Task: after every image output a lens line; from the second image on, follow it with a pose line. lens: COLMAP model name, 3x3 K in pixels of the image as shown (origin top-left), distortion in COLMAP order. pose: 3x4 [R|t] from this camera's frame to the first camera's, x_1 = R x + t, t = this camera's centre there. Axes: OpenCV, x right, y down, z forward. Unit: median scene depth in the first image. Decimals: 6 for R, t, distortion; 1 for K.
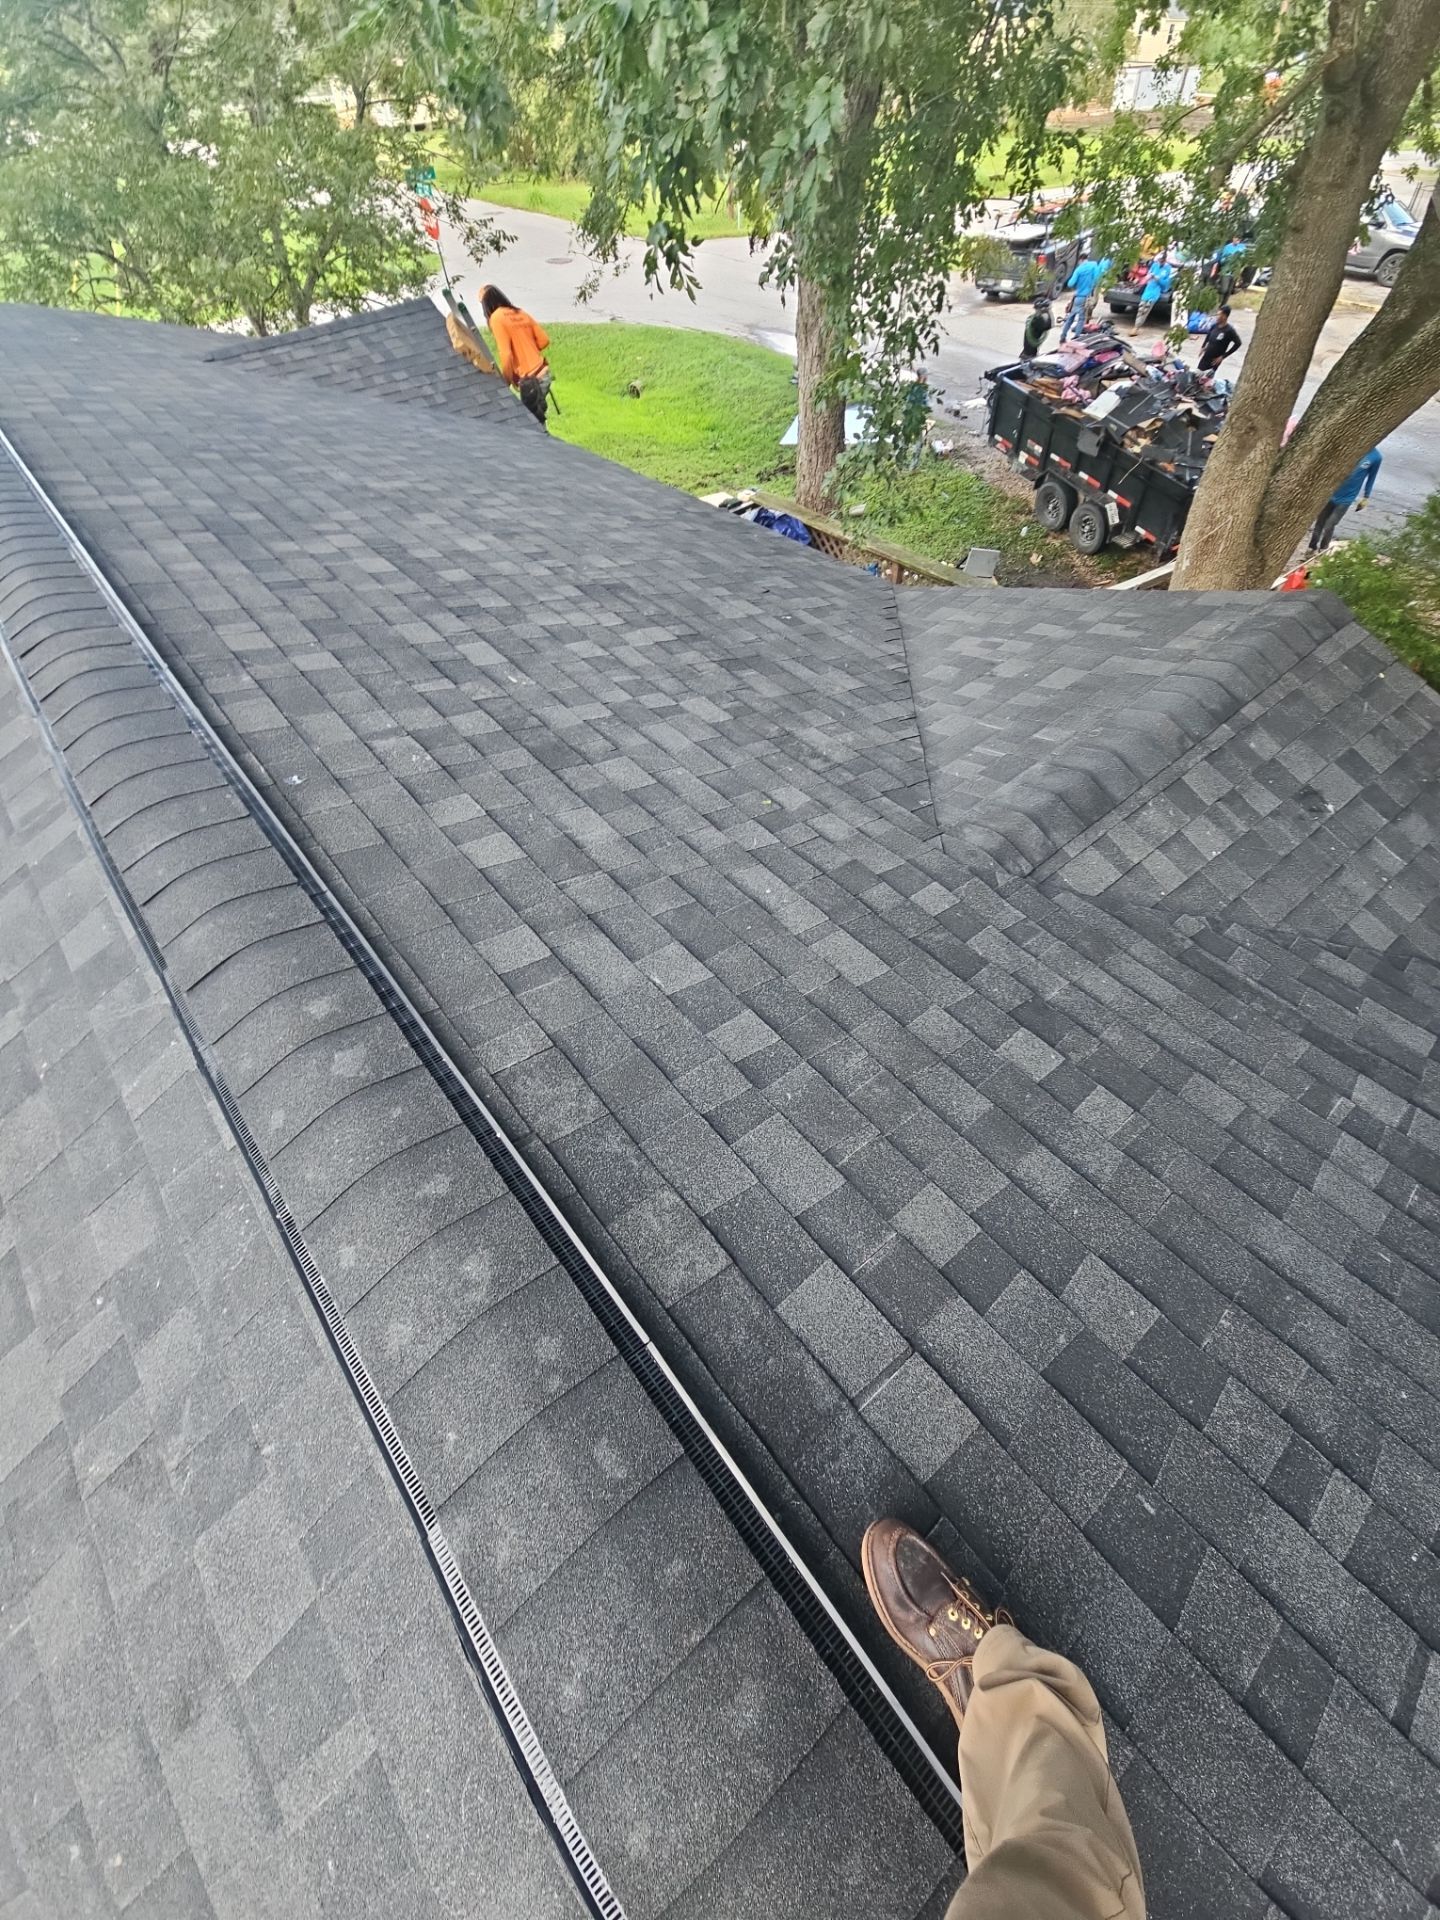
lens RADIAL K [[777.6, 0, 722.7], [0, 777.6, 948.5], [0, 0, 1]] dist [-0.000217, 0.000412]
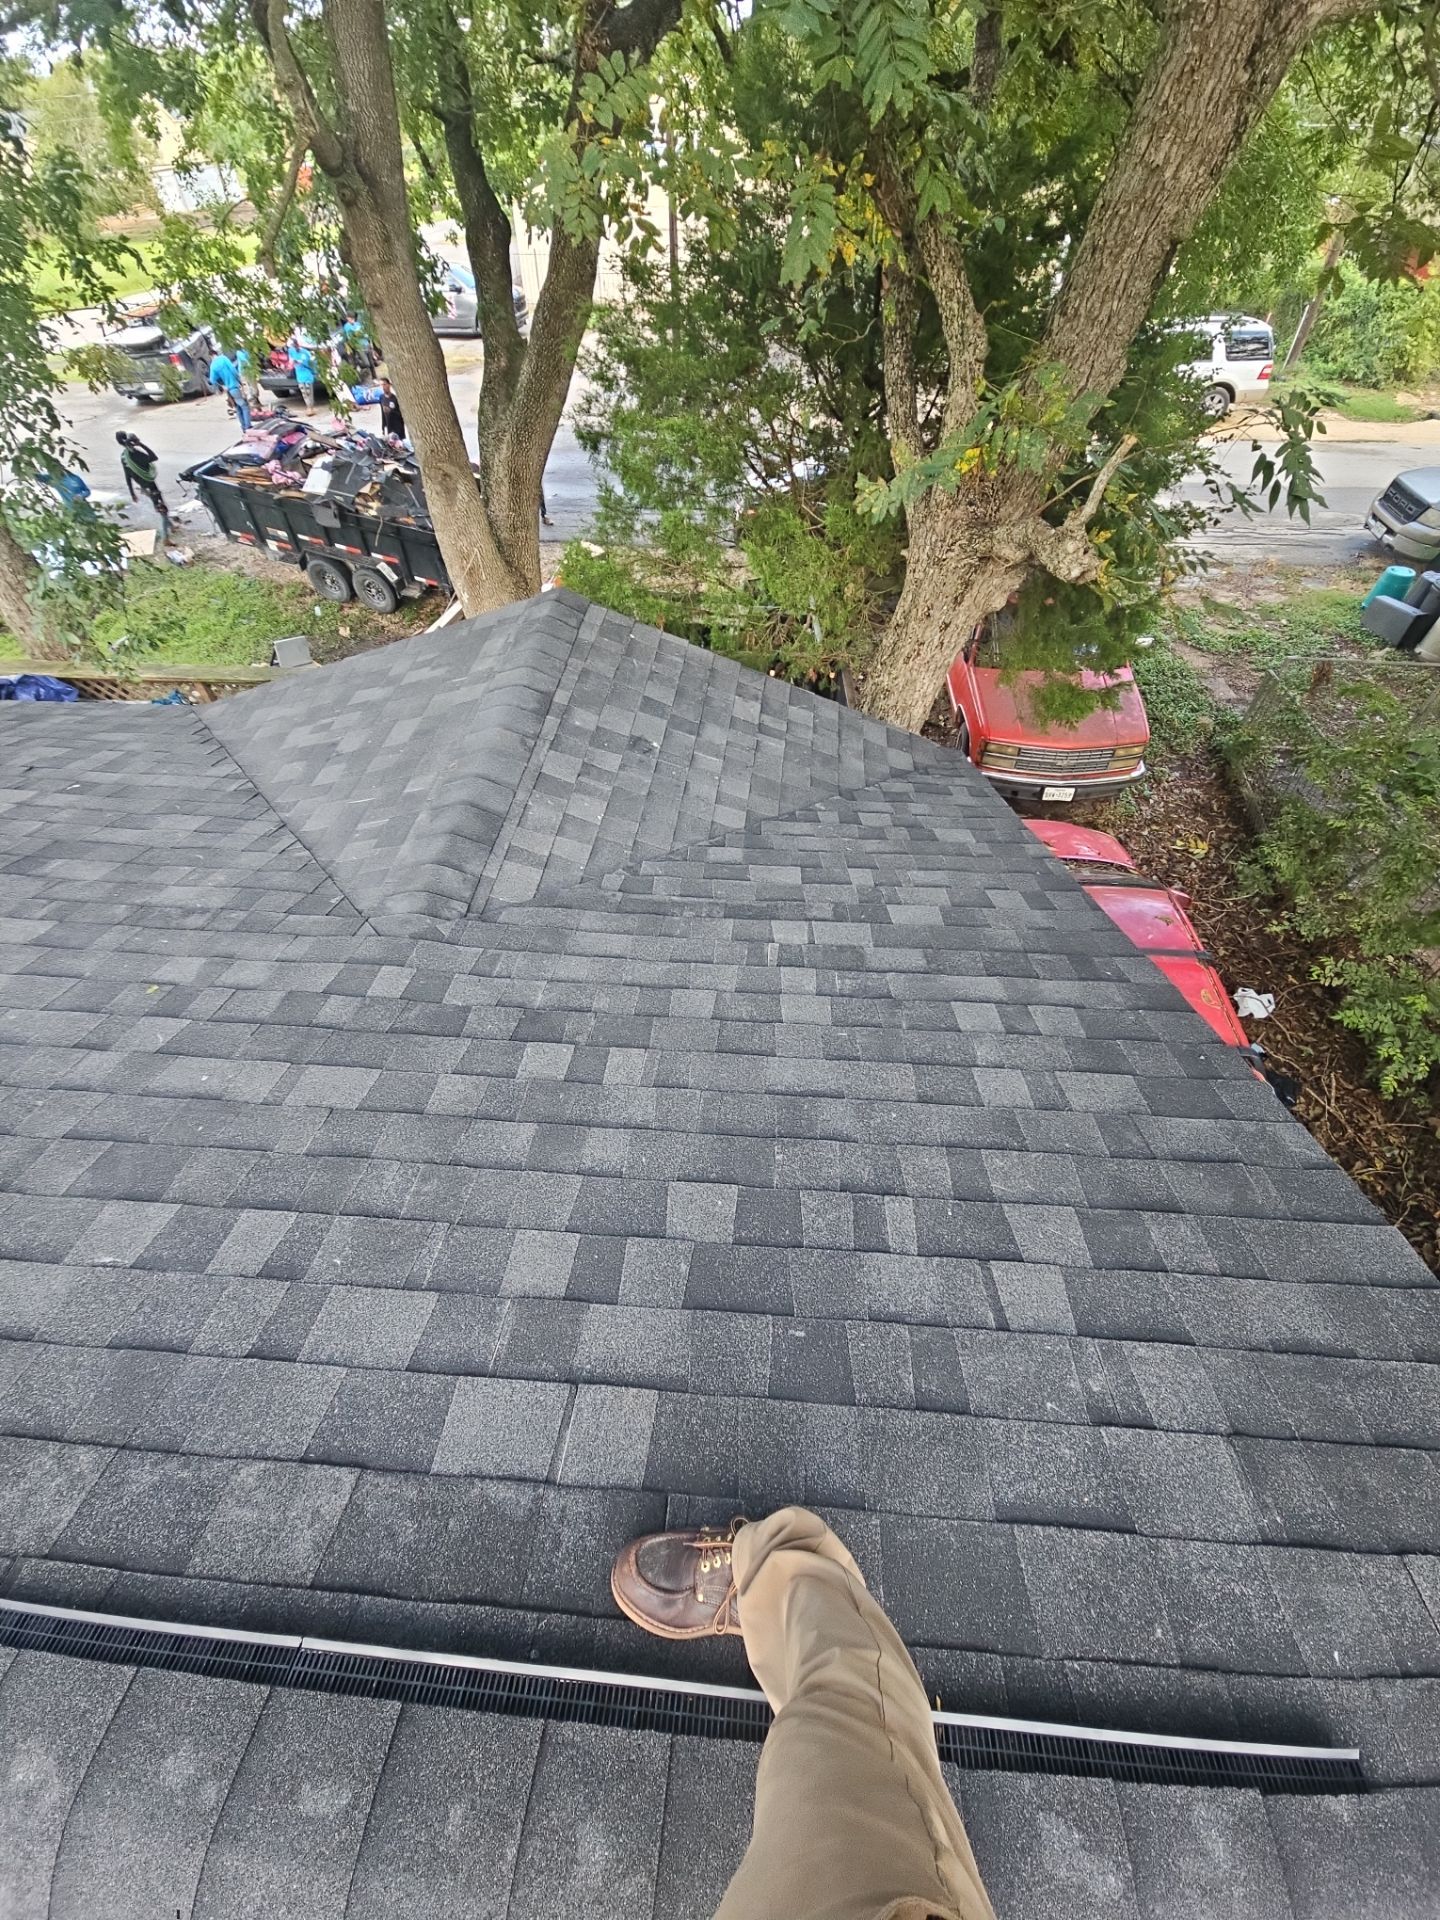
lens RADIAL K [[778.1, 0, 724.4], [0, 778.1, 951.3], [0, 0, 1]] dist [-0.001237, 0.000106]
pose [[0.690457, -0.508866, 0.514125, 0.073513], [0.539816, 0.835572, 0.102065, 0.026652], [-0.481526, 0.207062, 0.851621, -0.026994]]
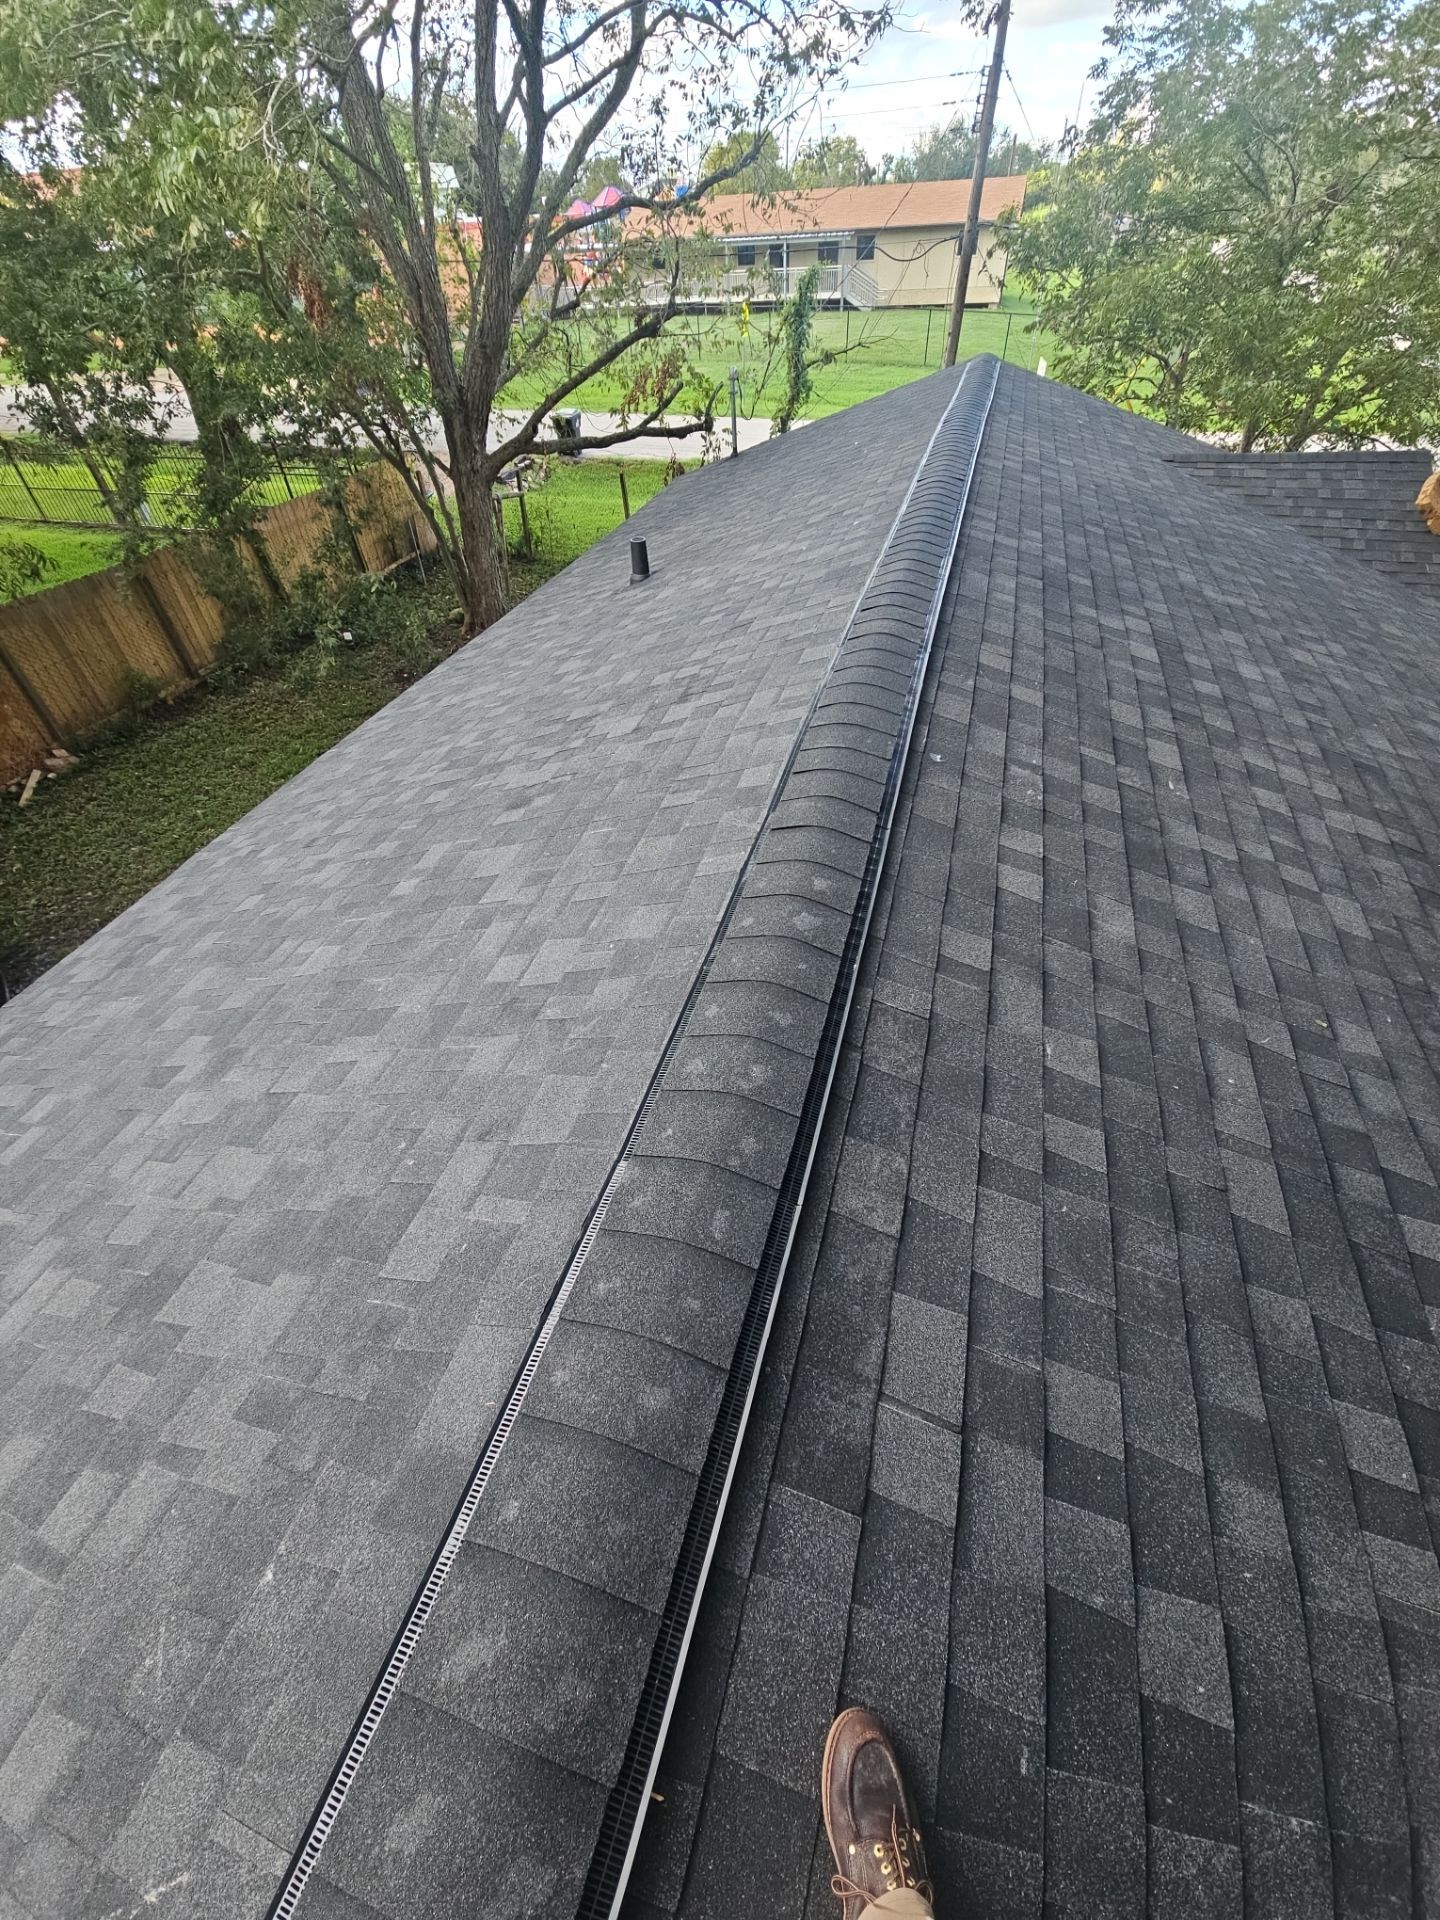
lens RADIAL K [[774.8, 0, 723.6], [0, 774.8, 950.8], [0, 0, 1]] dist [0.000098, -0.000196]
pose [[0.557199, 0.580565, -0.593695, 0.154061], [-0.629266, 0.761721, 0.154291, 0.038119], [0.541805, 0.287622, 0.789760, -0.073328]]
